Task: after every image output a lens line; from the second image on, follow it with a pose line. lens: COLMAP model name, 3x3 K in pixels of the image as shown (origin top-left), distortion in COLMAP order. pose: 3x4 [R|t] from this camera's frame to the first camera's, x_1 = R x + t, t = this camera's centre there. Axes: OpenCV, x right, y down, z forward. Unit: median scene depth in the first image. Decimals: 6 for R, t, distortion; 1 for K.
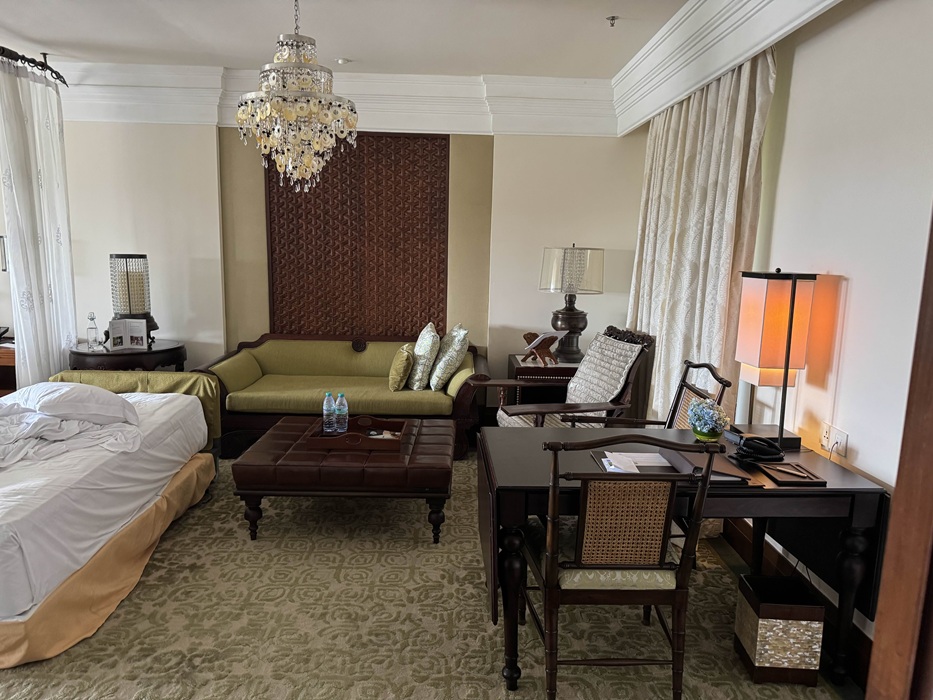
lens RADIAL K [[659.8, 0, 462.3], [0, 659.8, 345.8], [0, 0, 1]] dist [-0.002518, -0.002247]
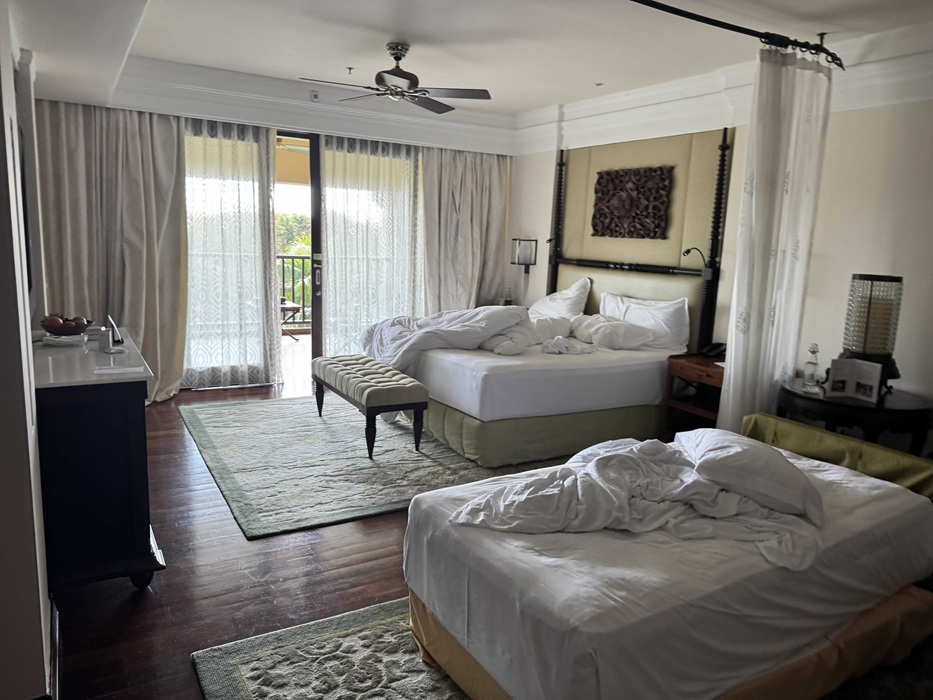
lens RADIAL K [[659.8, 0, 462.3], [0, 659.8, 345.8], [0, 0, 1]] dist [-0.002518, -0.002247]
pose [[0.492065, 0.146978, -0.858061, -0.084085], [-0.162934, 0.983776, 0.075076, -0.041679], [0.855175, 0.102865, 0.508030, 0.231449]]
